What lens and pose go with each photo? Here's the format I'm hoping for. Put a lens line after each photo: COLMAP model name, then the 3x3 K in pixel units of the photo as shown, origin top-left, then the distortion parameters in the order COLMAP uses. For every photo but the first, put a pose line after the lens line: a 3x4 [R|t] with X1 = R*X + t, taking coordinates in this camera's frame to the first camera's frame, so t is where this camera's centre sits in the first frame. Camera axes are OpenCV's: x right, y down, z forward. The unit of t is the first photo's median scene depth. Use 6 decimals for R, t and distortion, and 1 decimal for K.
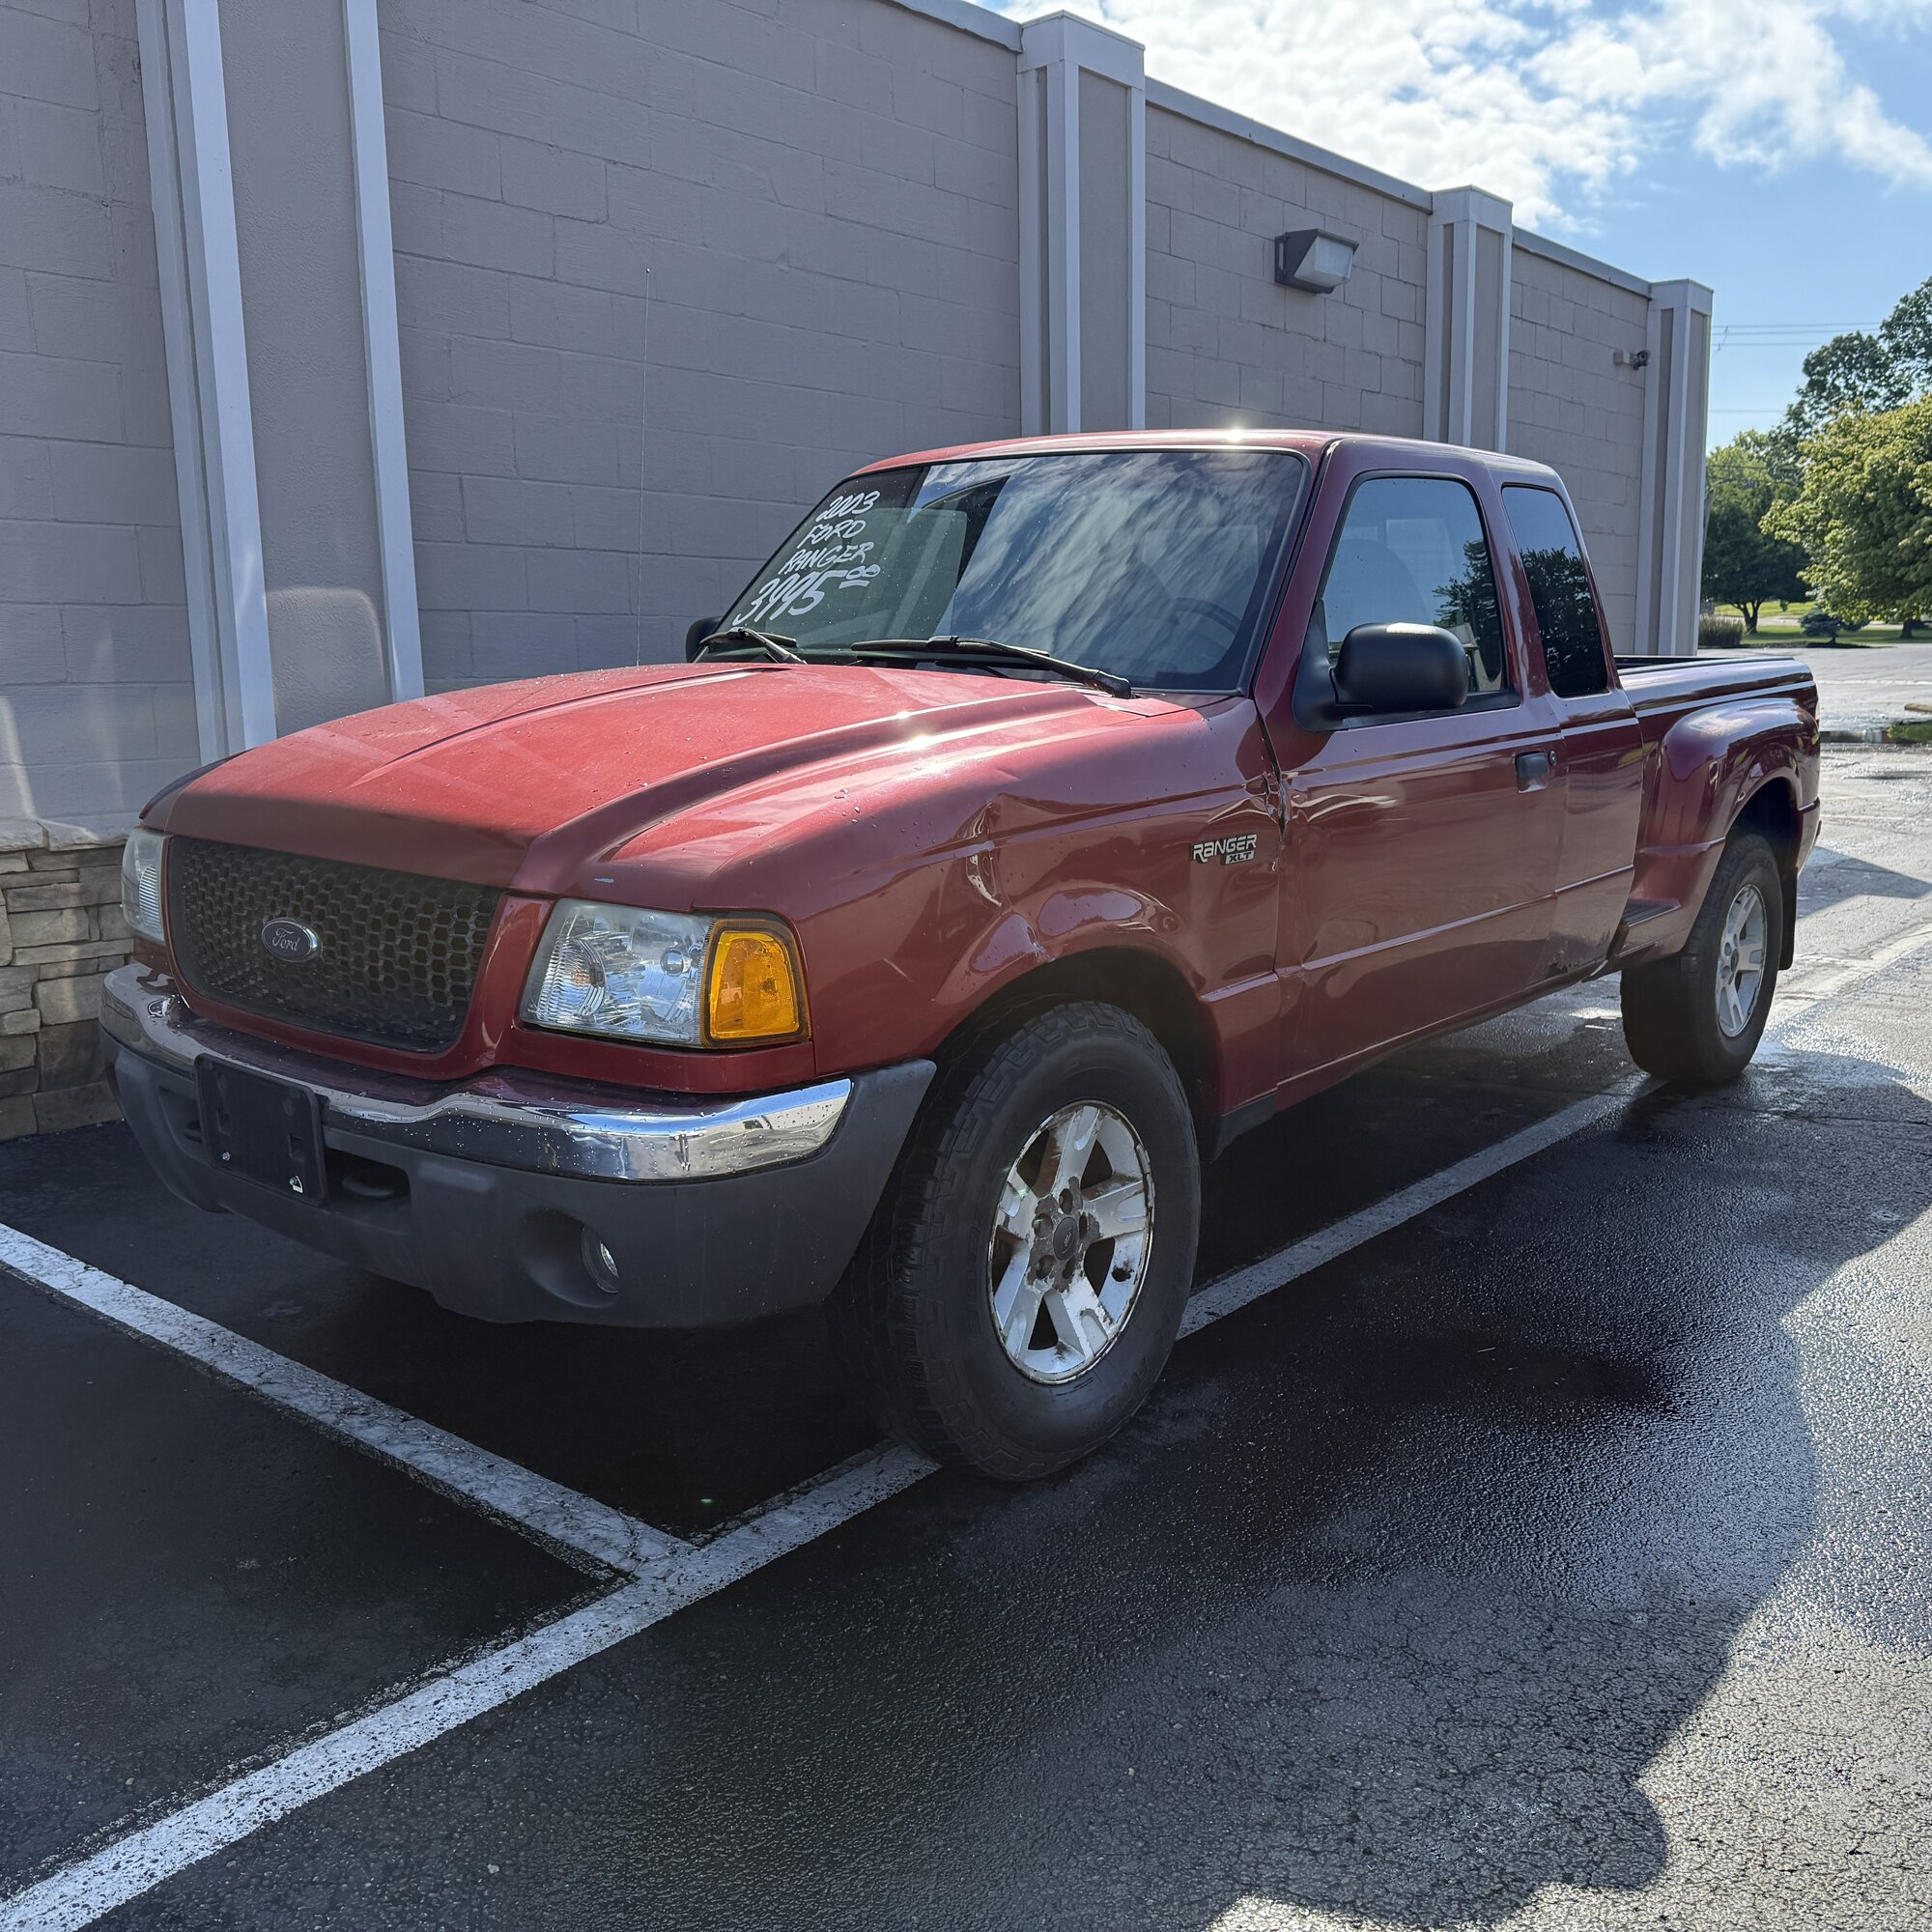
lens RADIAL K [[1823.8, 0, 976.6], [0, 1823.8, 975.8], [0, 0, 1]] dist [-0.000299, 0.000000]
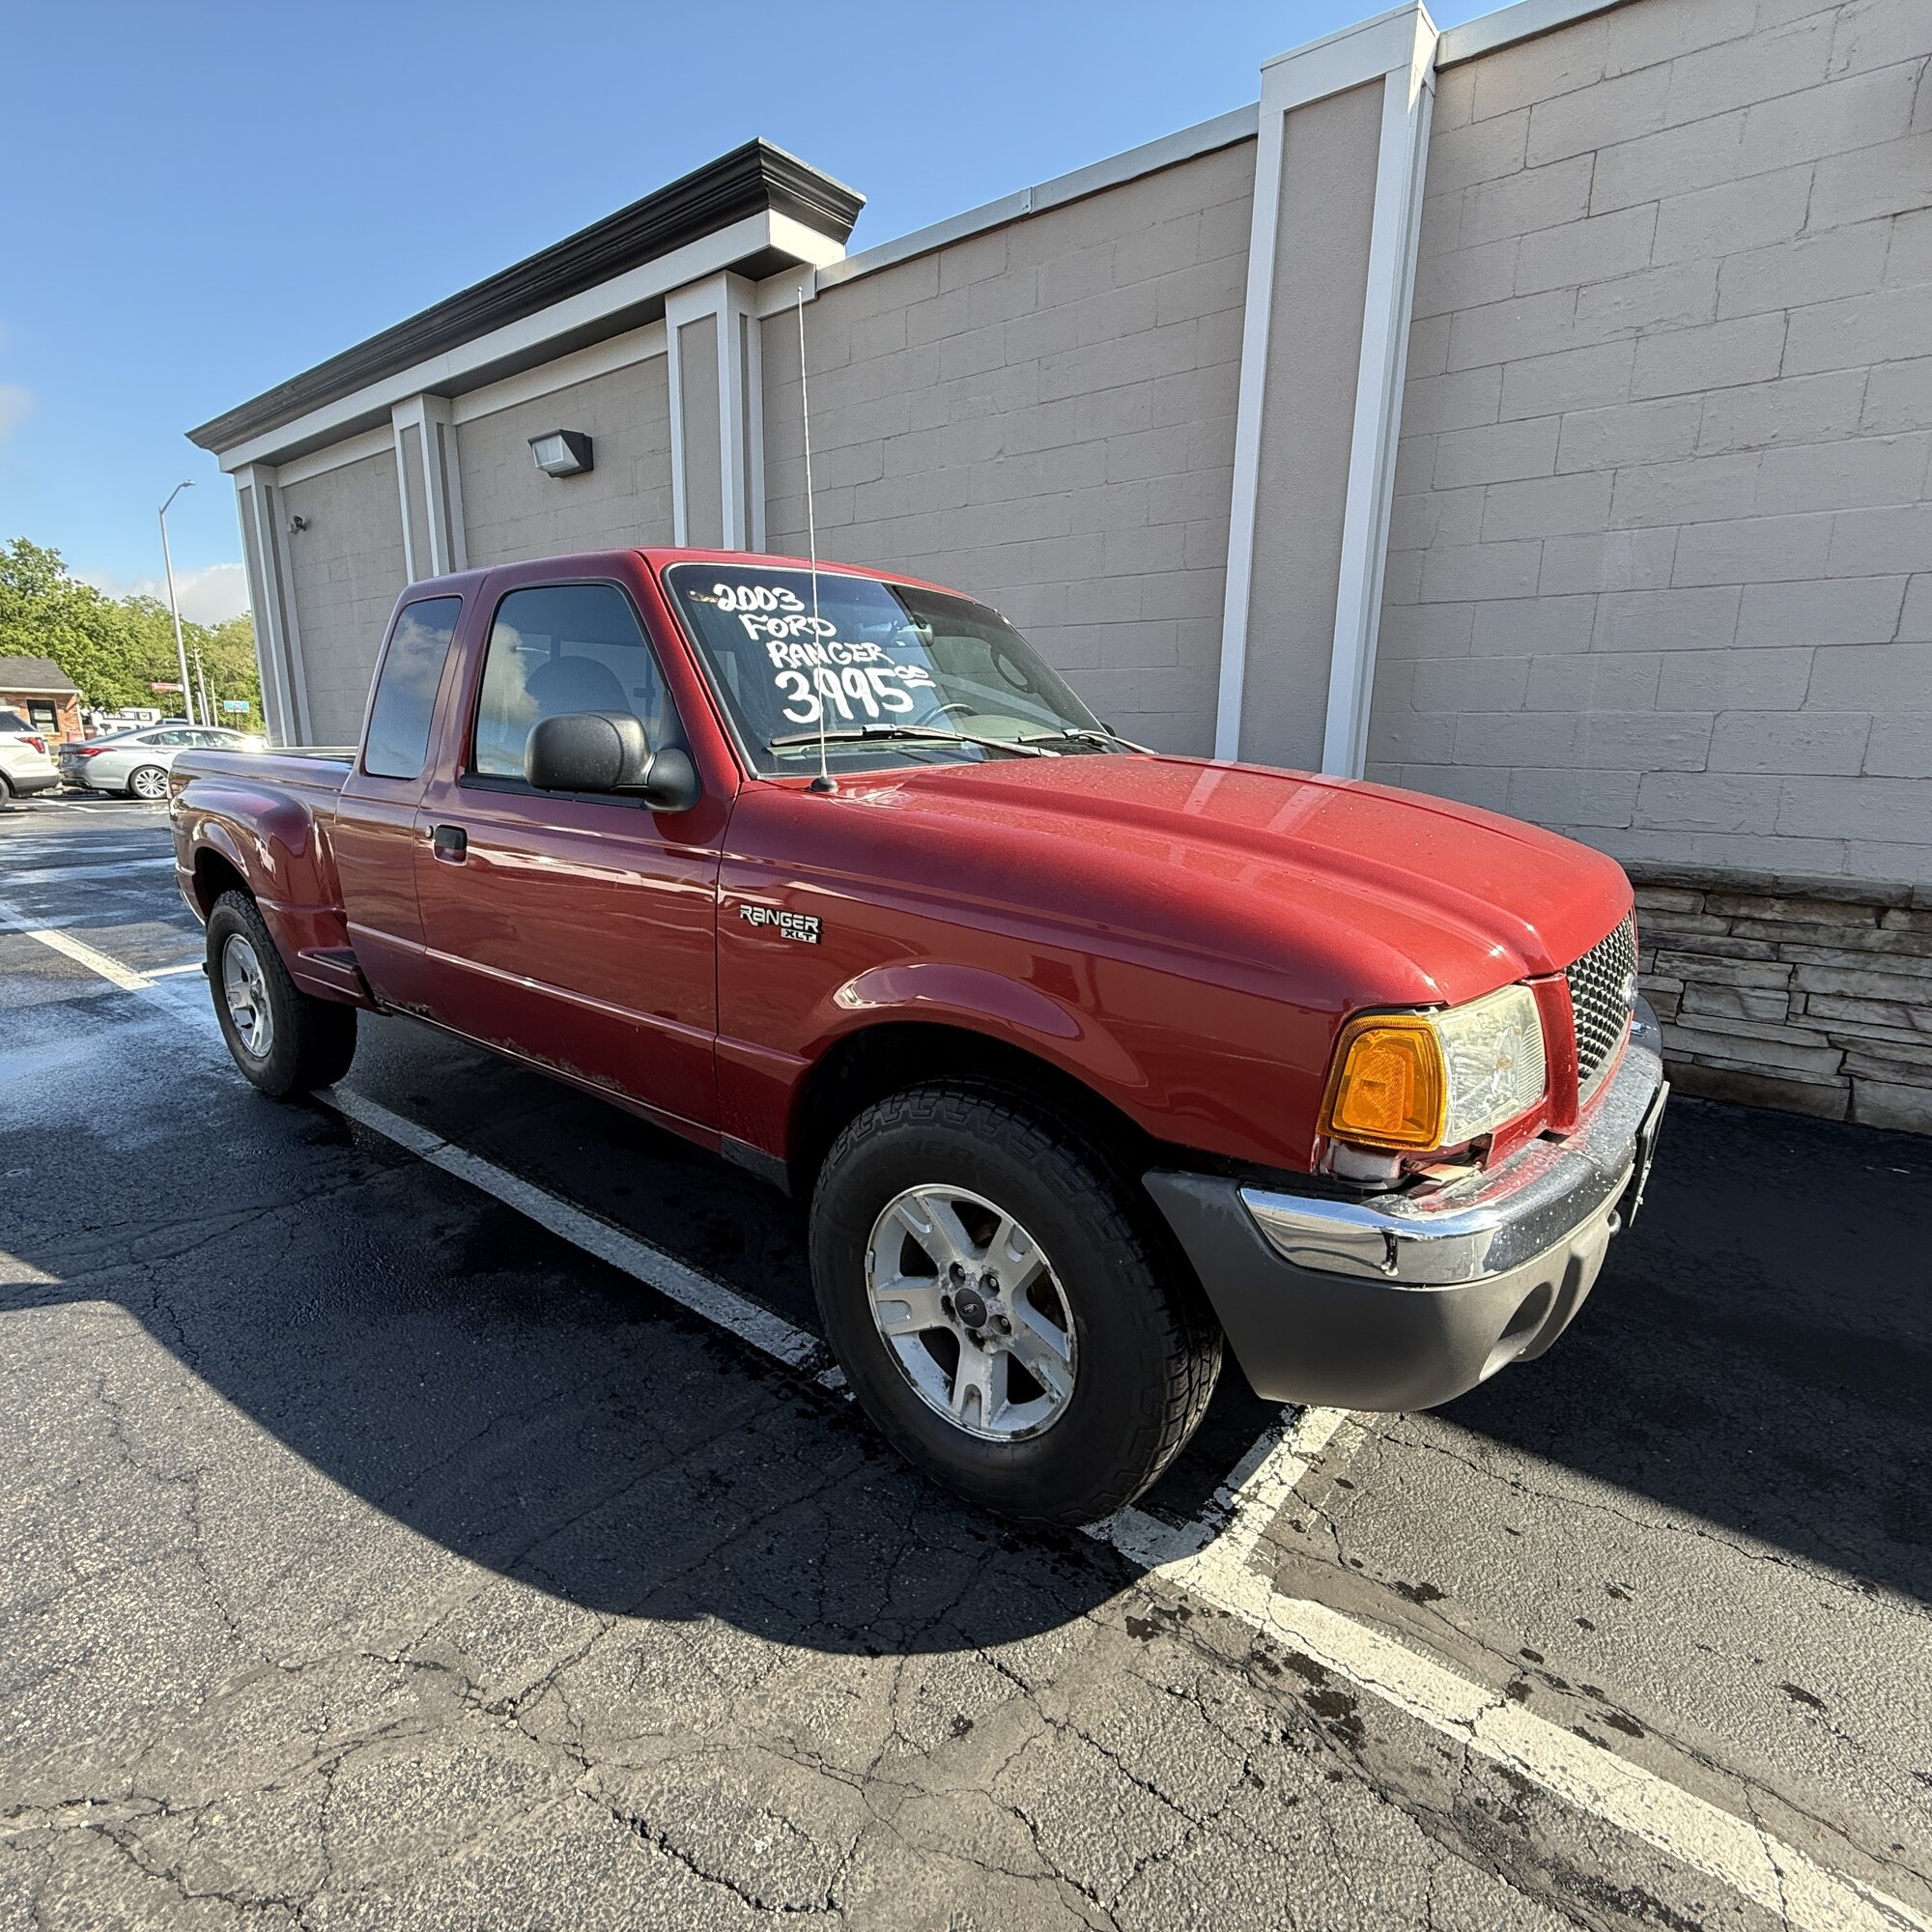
lens RADIAL K [[1029.7, 0, 964.0], [0, 1029.7, 959.8], [0, 0, 1]] dist [-0.000614, -0.000857]
pose [[0.014981, 0.228383, -0.973456, 0.818297], [-0.185172, 0.957359, 0.221756, -0.212174], [0.982592, 0.176935, 0.056632, 1.096672]]
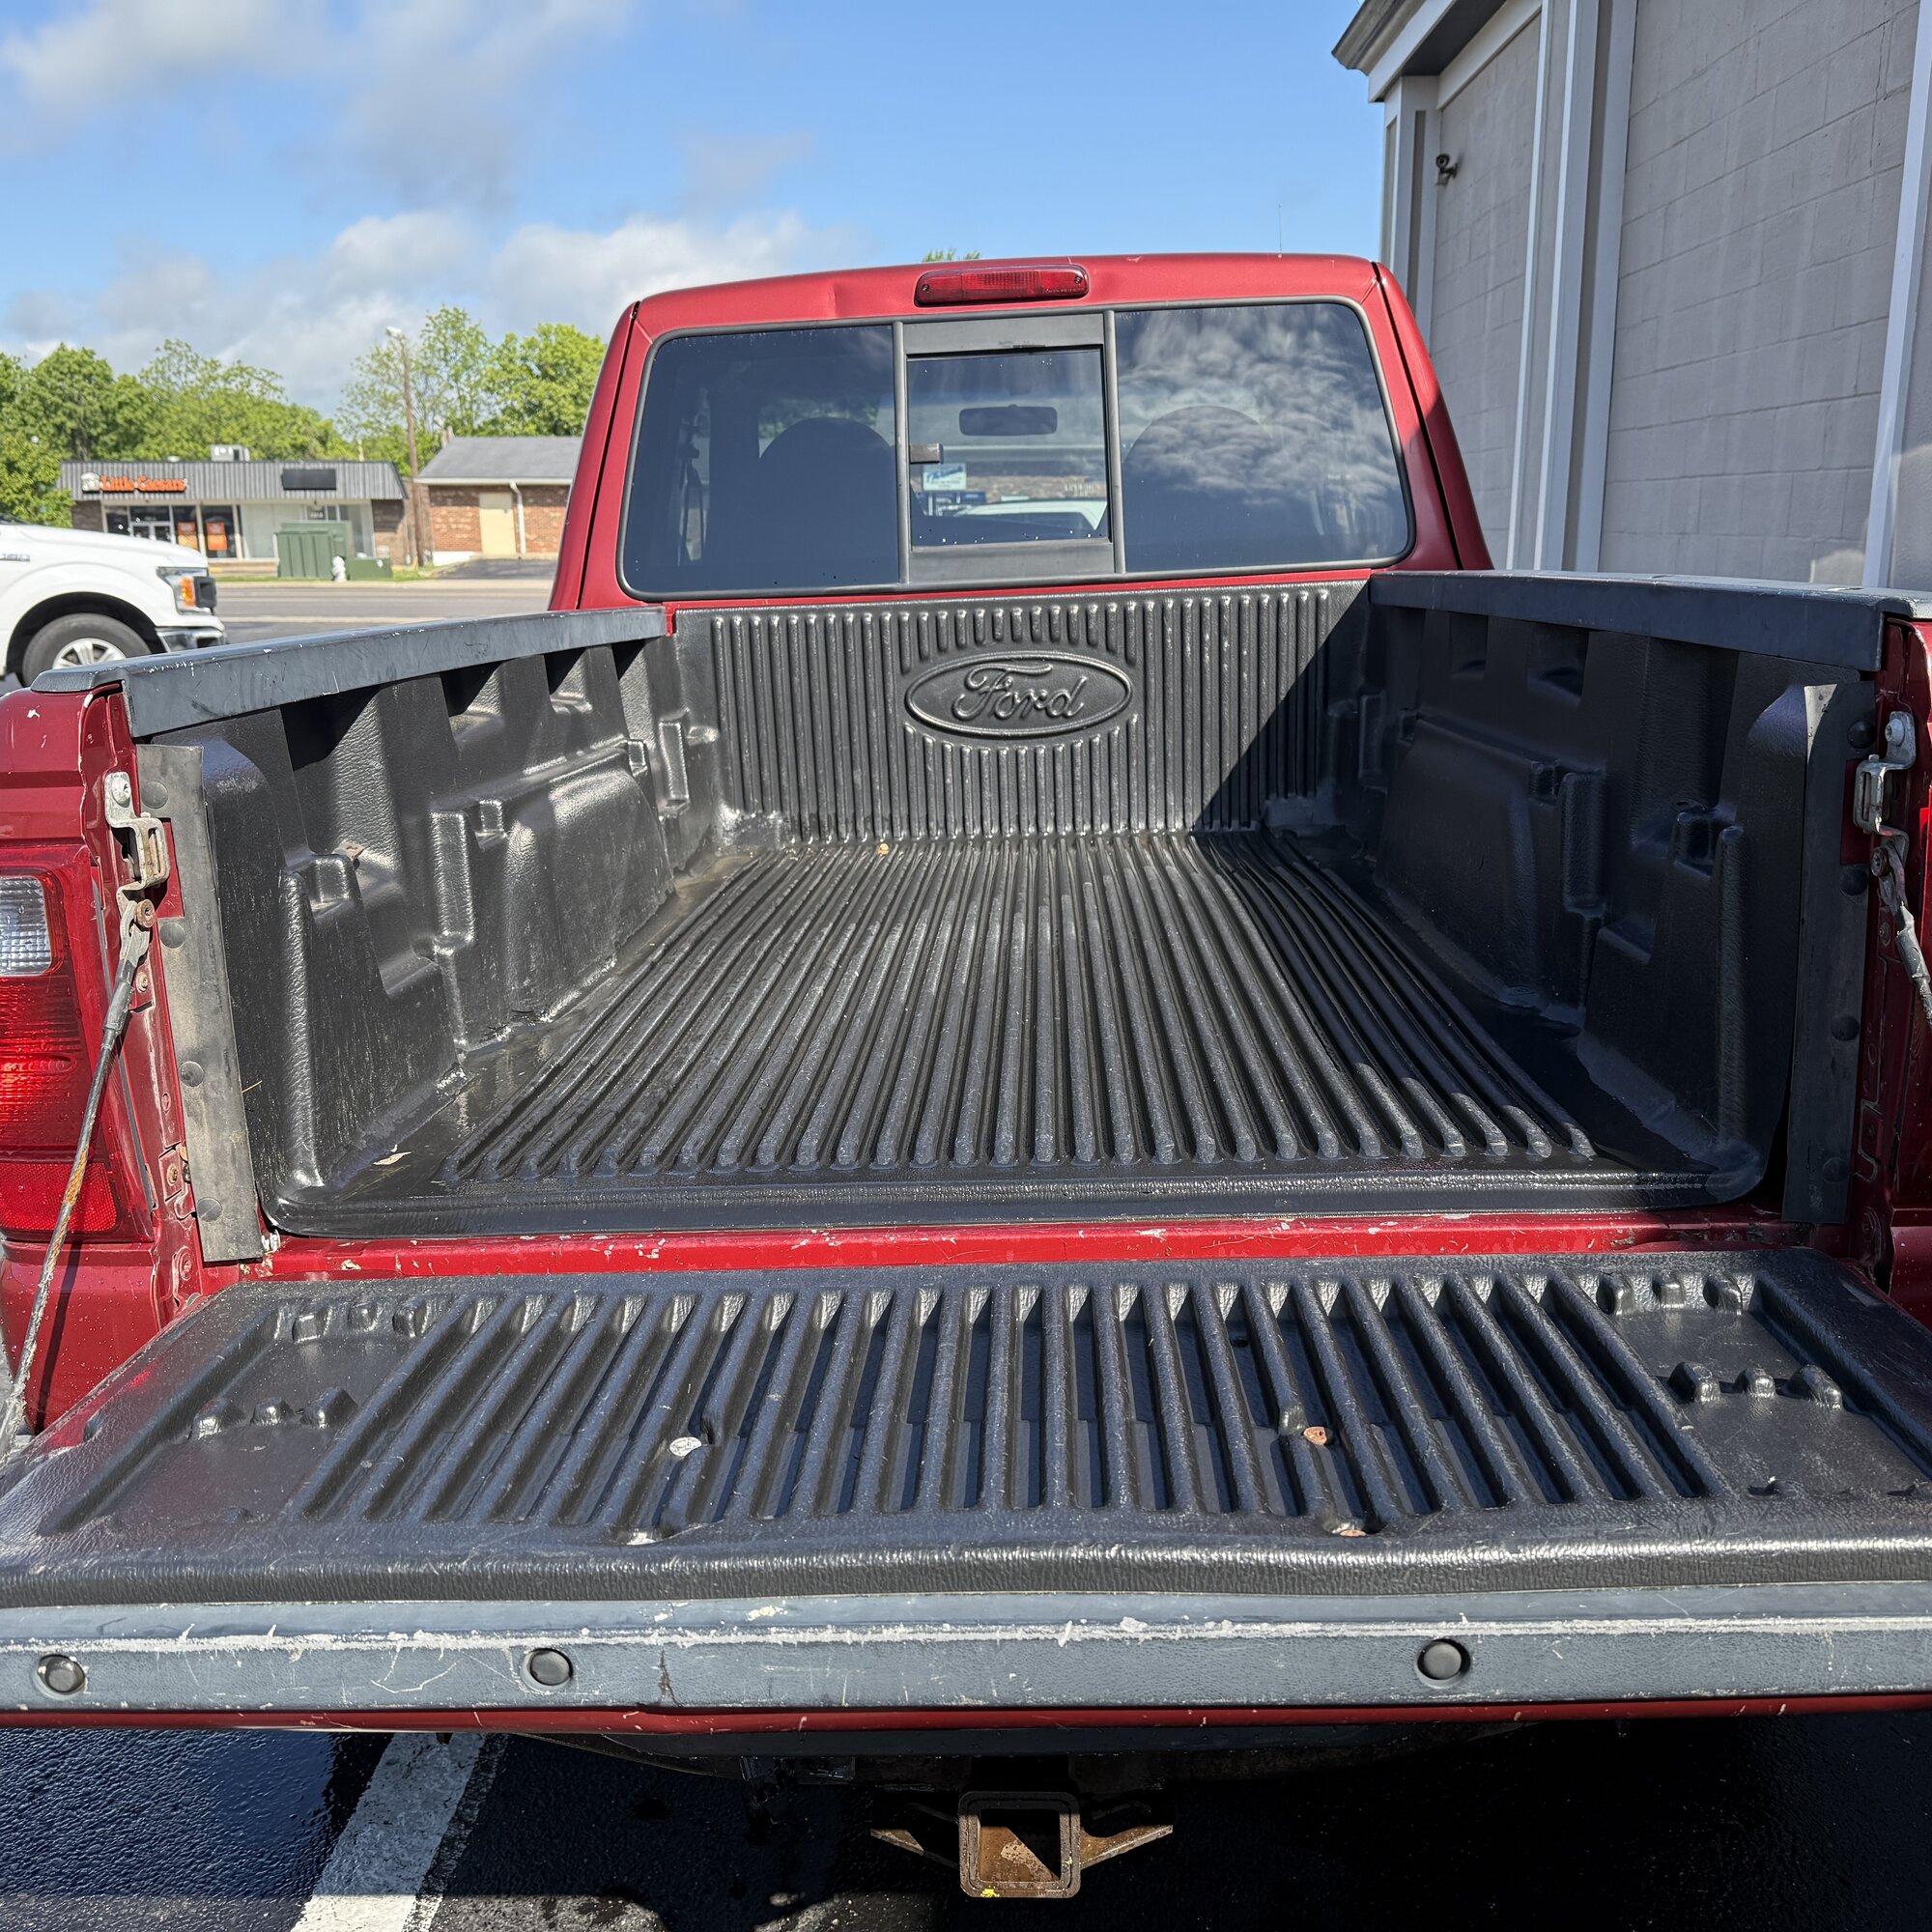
lens RADIAL K [[1823.8, 0, 959.7], [0, 1823.8, 953.1], [0, 0, 1]] dist [-0.000299, 0.000000]
pose [[-0.793952, 0.162199, -0.585945, 0.487119], [-0.080957, 0.926970, 0.366297, -0.227042], [0.602566, 0.338259, -0.722838, 1.219188]]
